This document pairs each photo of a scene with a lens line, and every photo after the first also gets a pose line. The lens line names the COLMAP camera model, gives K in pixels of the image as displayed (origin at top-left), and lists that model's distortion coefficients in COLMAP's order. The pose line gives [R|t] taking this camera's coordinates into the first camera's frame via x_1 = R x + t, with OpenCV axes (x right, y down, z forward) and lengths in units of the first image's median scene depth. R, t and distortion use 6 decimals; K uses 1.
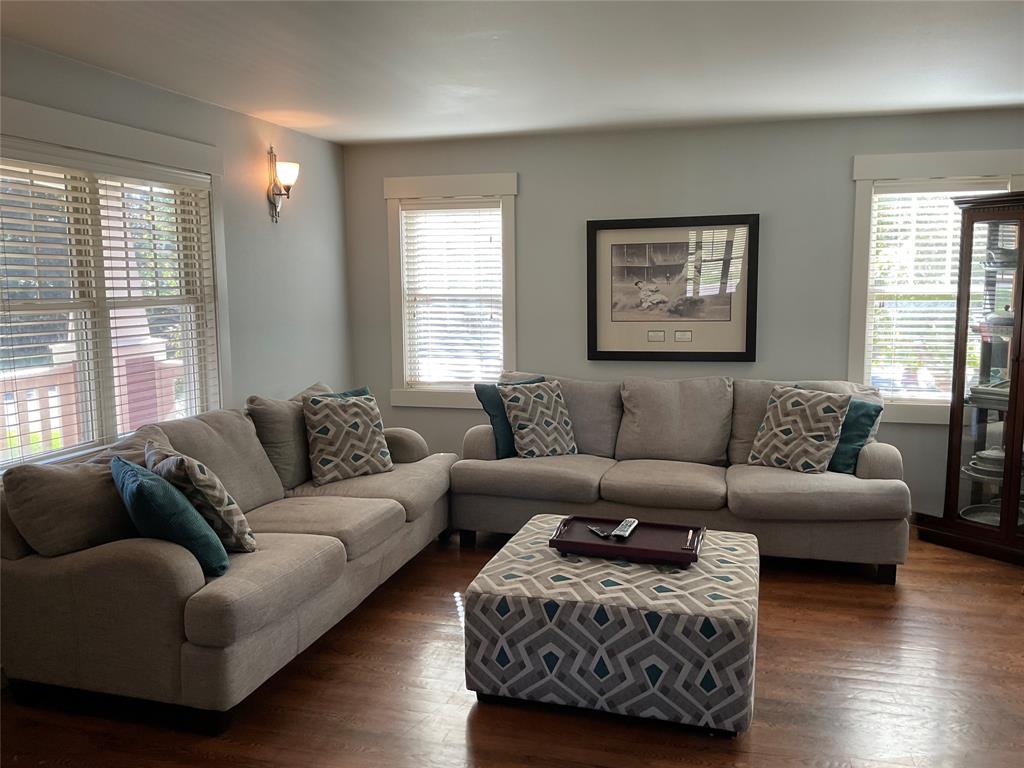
lens RADIAL K [[846.6, 0, 512.0], [0, 846.6, 384.0], [0, 0, 1]] dist [0.093262, -0.184194]
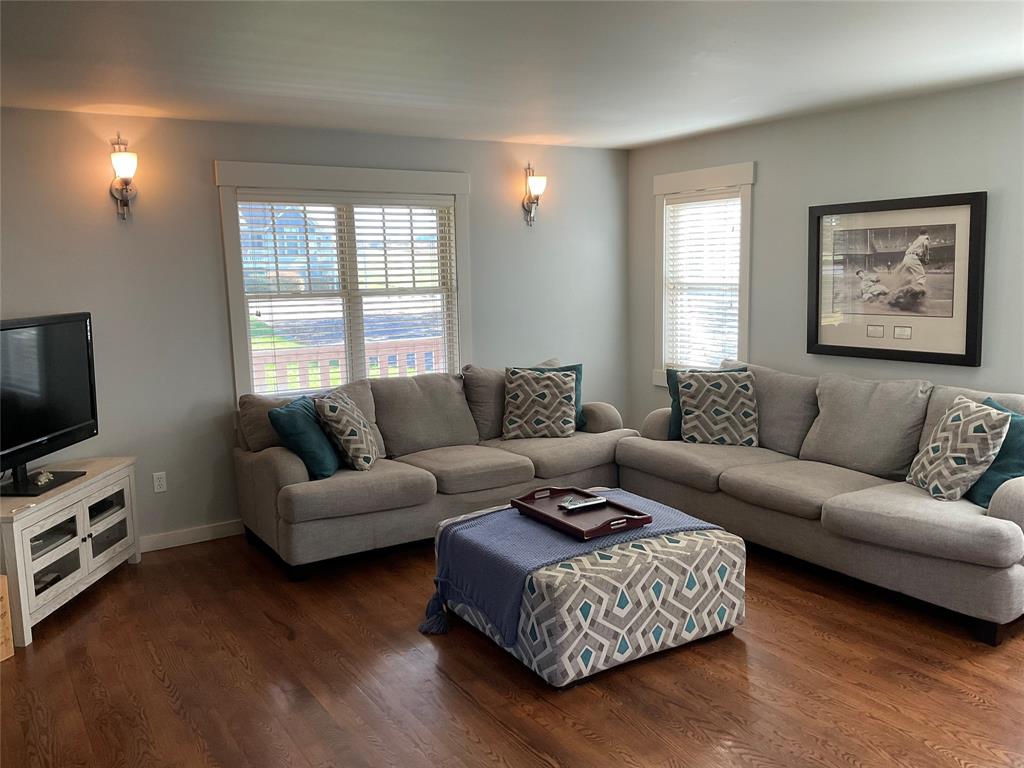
lens RADIAL K [[846.6, 0, 512.0], [0, 846.6, 384.0], [0, 0, 1]] dist [0.093262, -0.184194]
pose [[0.747528, 0.083302, -0.658986, 0.508563], [-0.064300, 0.996521, 0.053031, -0.024853], [0.661110, 0.002731, 0.750284, 0.064324]]
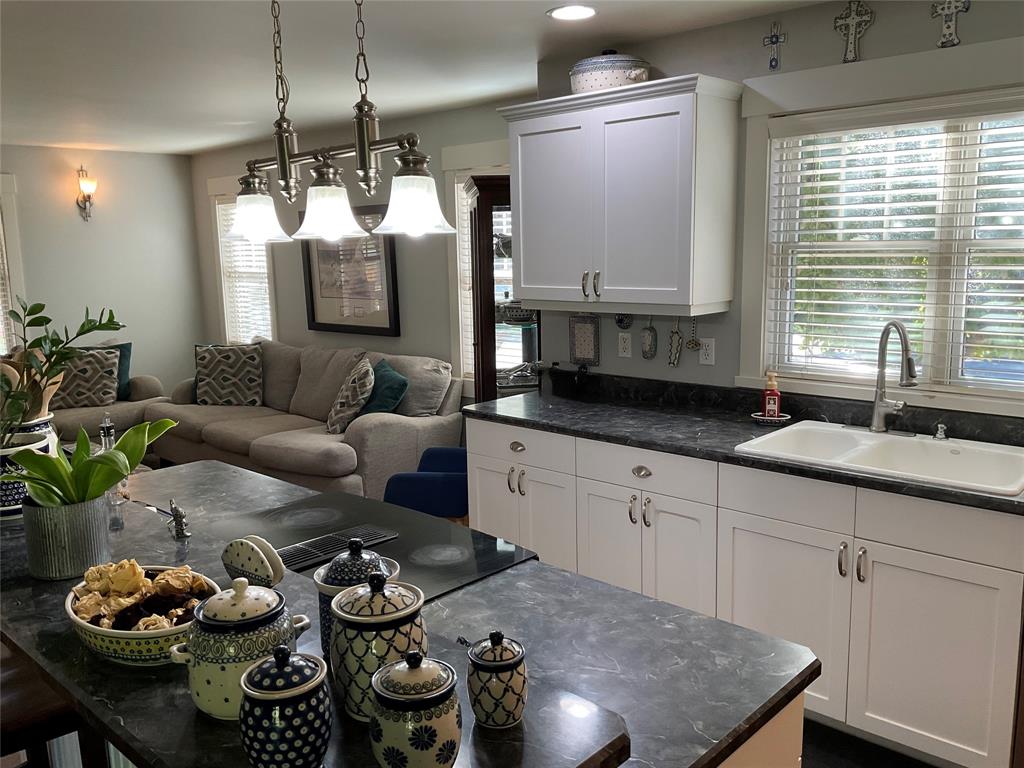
lens RADIAL K [[846.6, 0, 512.0], [0, 846.6, 384.0], [0, 0, 1]] dist [0.093262, -0.184194]
pose [[0.882596, 0.065659, -0.465525, 0.955871], [-0.044005, 0.997390, 0.057246, -0.034886], [0.468069, -0.030040, 0.883181, 0.088254]]
